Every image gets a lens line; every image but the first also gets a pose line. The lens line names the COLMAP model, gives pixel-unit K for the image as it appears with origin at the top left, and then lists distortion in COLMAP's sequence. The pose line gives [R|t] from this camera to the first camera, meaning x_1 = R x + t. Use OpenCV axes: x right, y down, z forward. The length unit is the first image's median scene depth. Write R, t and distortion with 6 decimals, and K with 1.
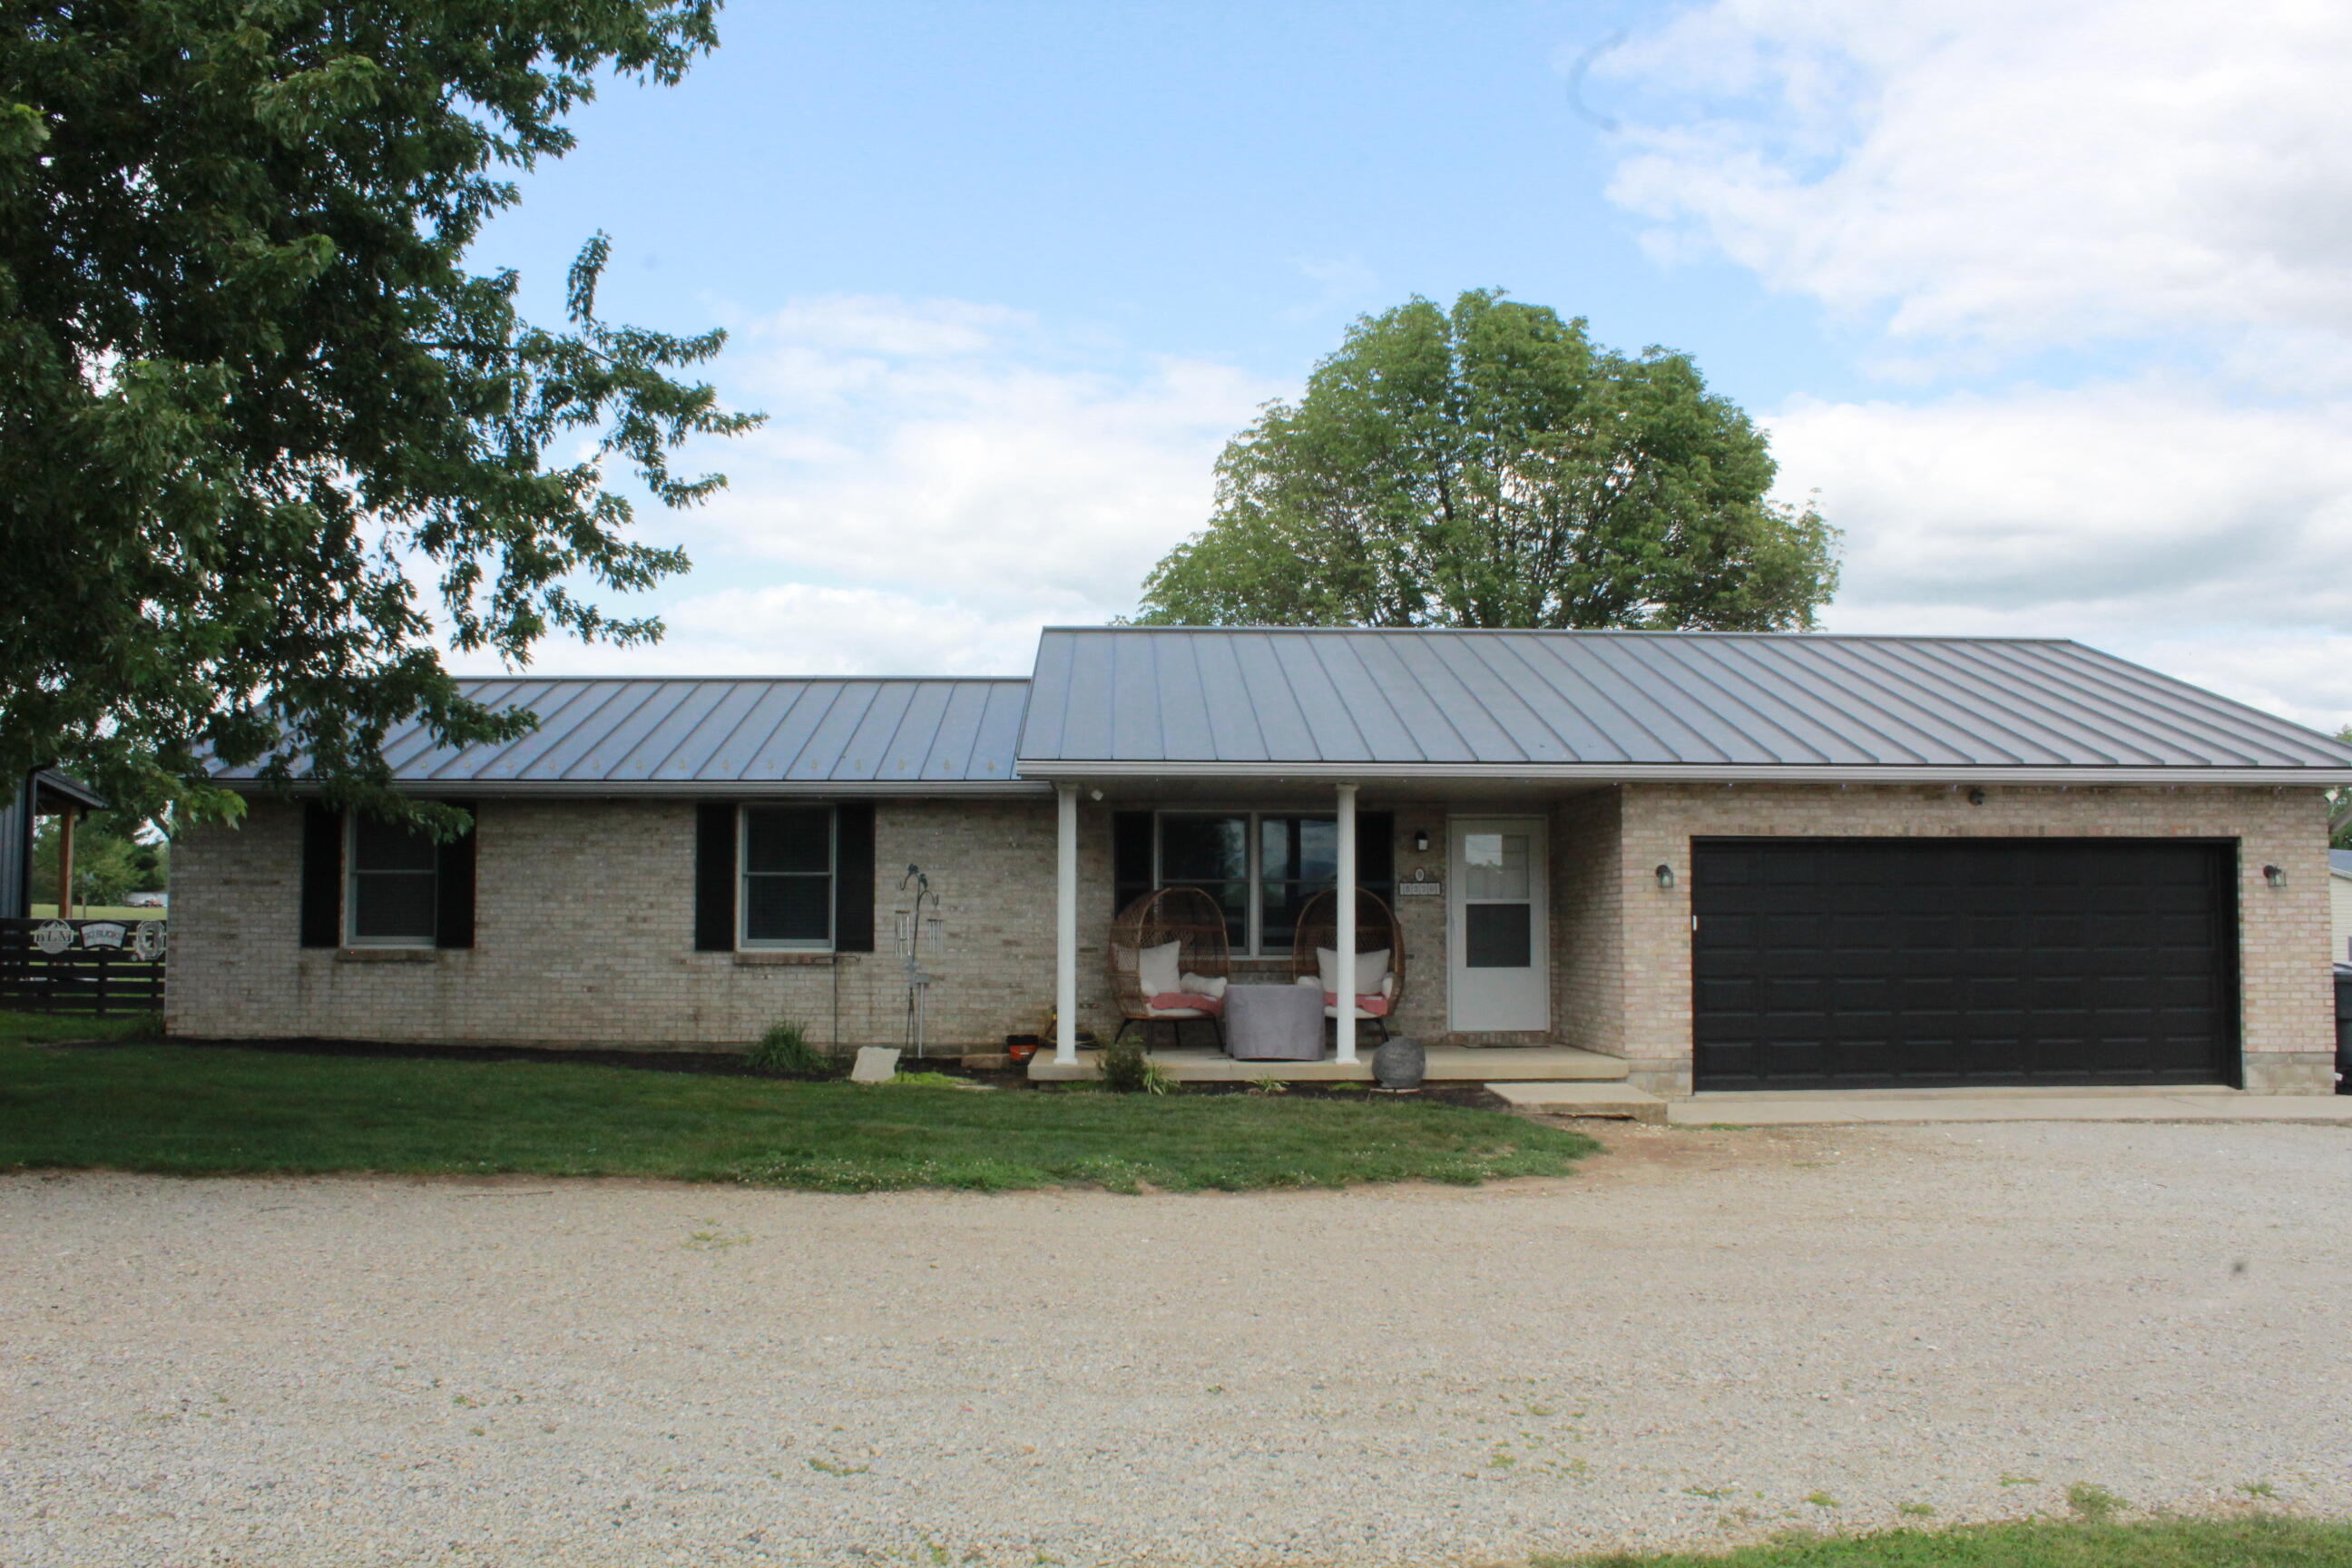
lens RADIAL K [[1955.2, 0, 1164.7], [0, 1955.2, 782.2], [0, 0, 1]] dist [-0.168965, 0.151739]
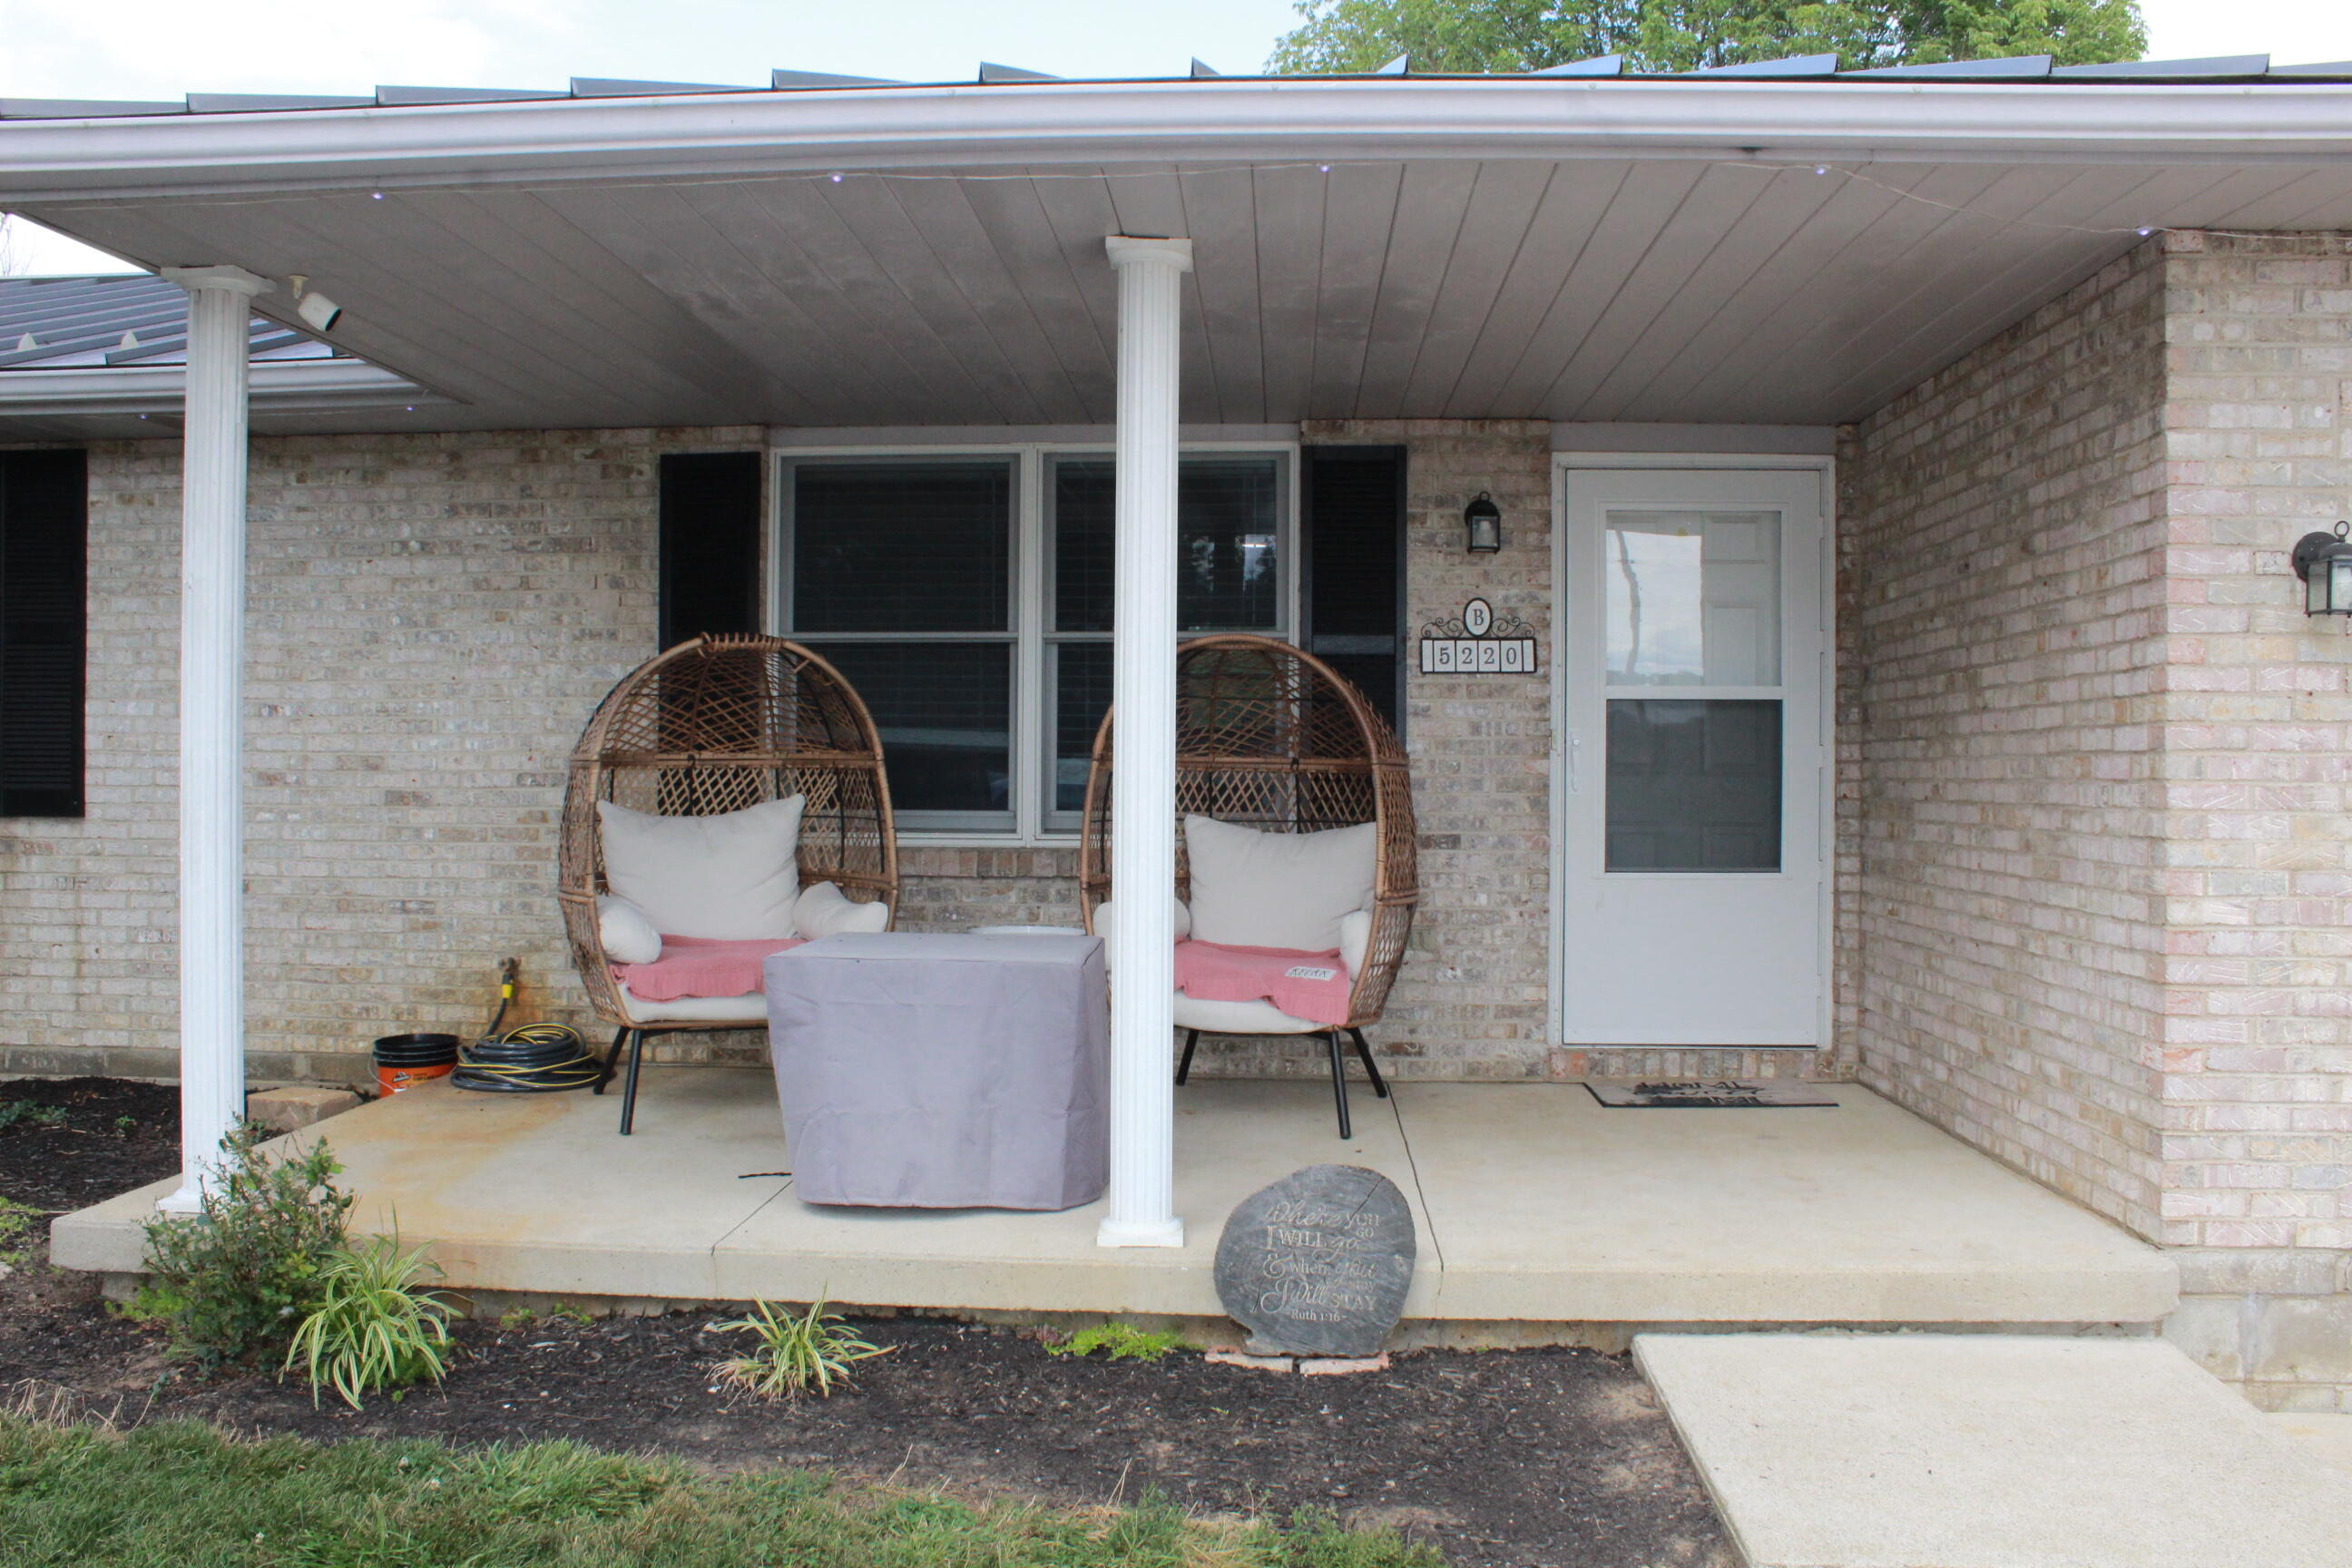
lens RADIAL K [[1955.2, 0, 1164.7], [0, 1955.2, 782.2], [0, 0, 1]] dist [-0.168965, 0.151739]
pose [[0.995707, 0.003576, -0.092494, 0.107844], [0.004018, 0.996642, 0.081780, 0.048973], [0.092476, -0.081801, 0.992349, 0.640179]]
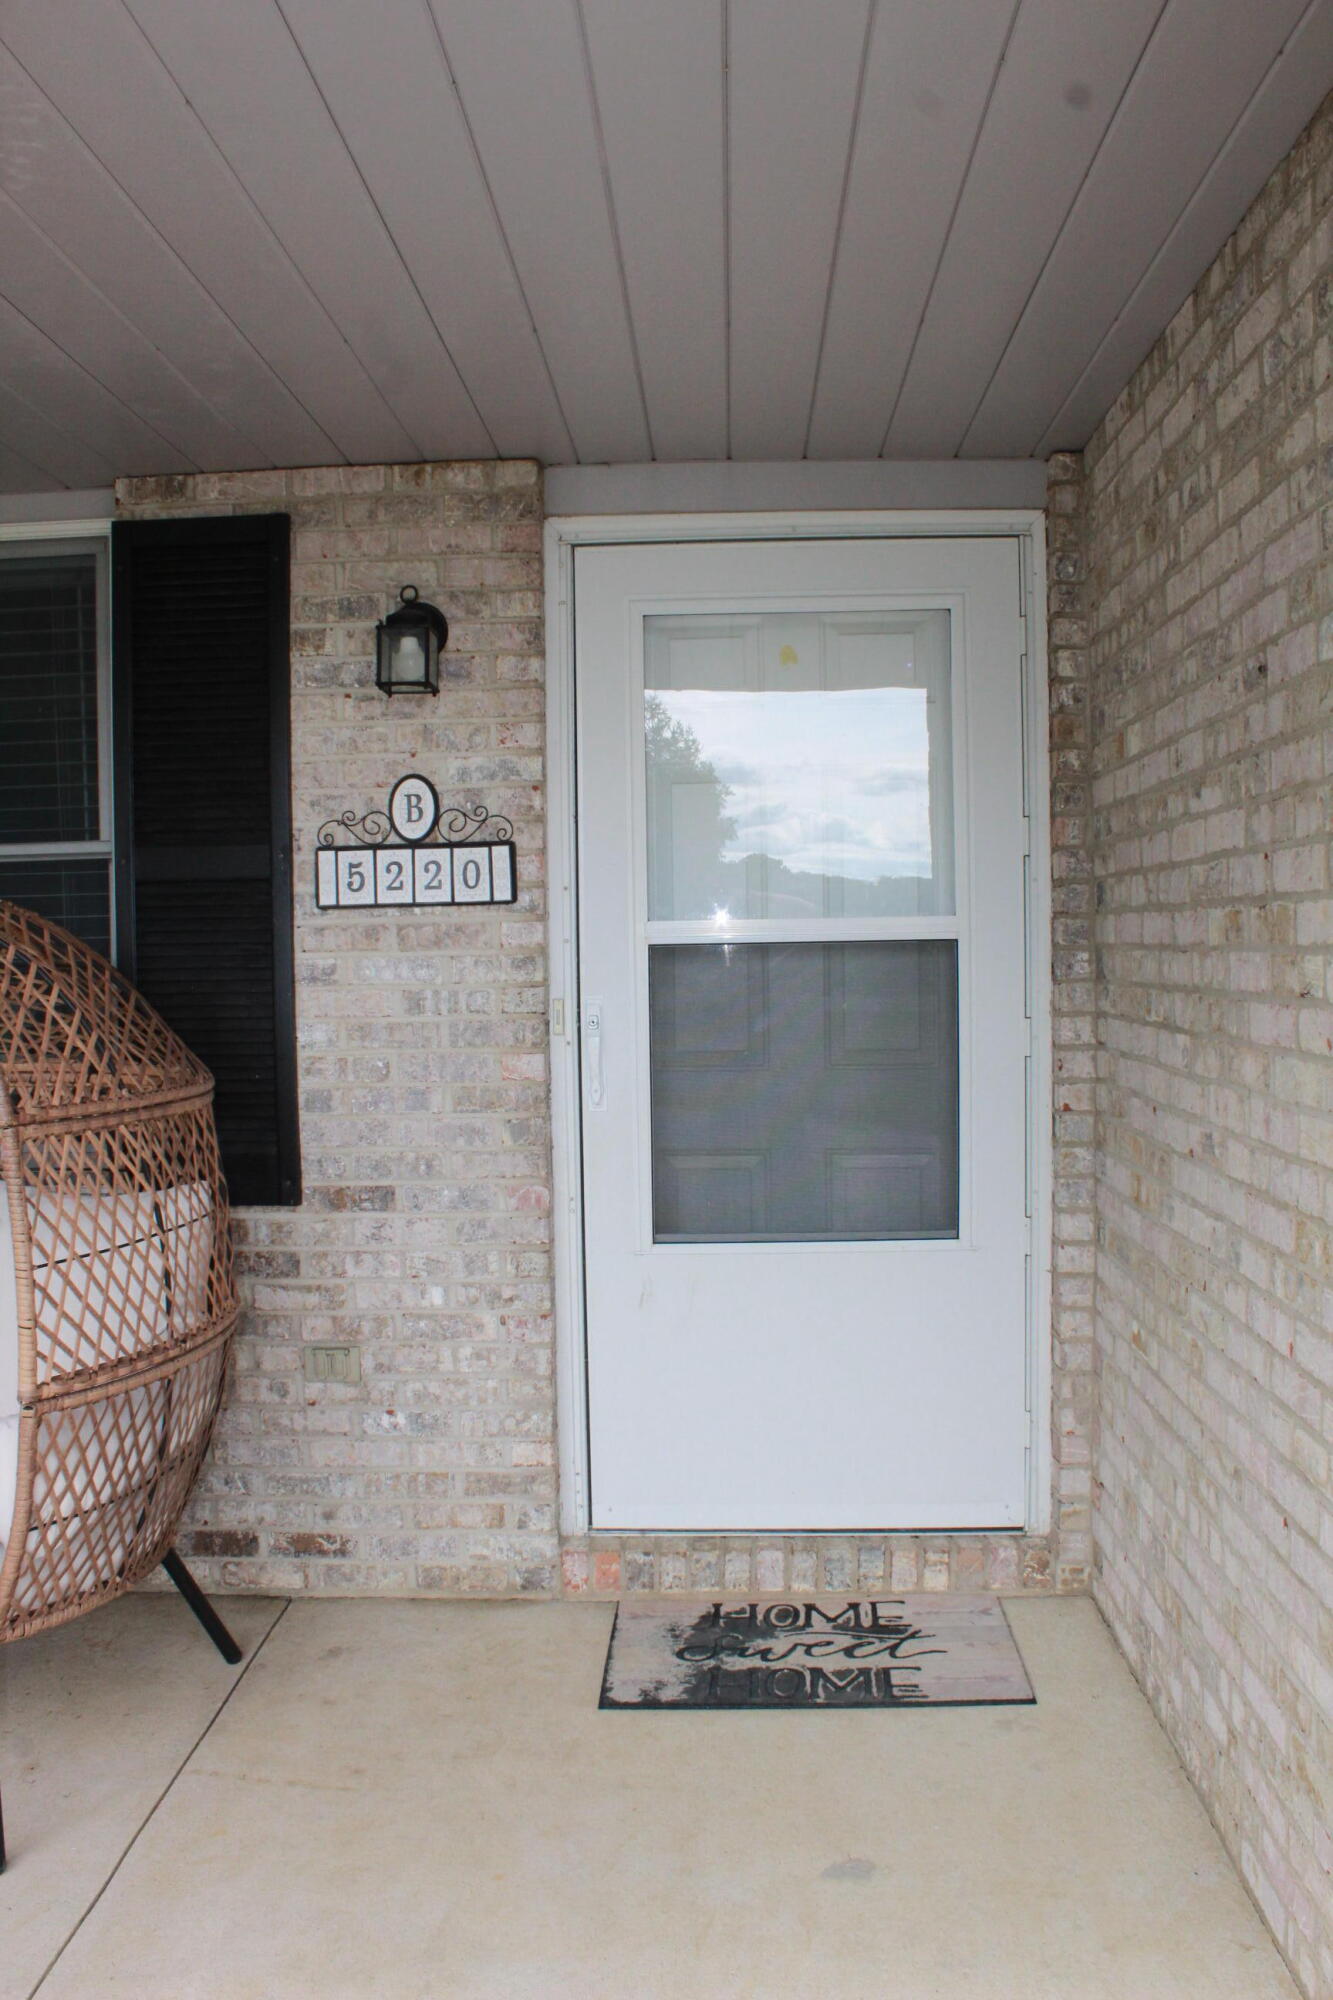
lens RADIAL K [[1662.6, 0, 666.5], [0, 1662.6, 1000.0], [0, 0, 1]] dist [-0.168965, 0.151739]
pose [[0.997420, -0.015149, -0.070172, 0.172406], [0.023073, 0.993268, 0.113520, 0.049165], [0.067980, -0.114846, 0.991055, 0.835980]]
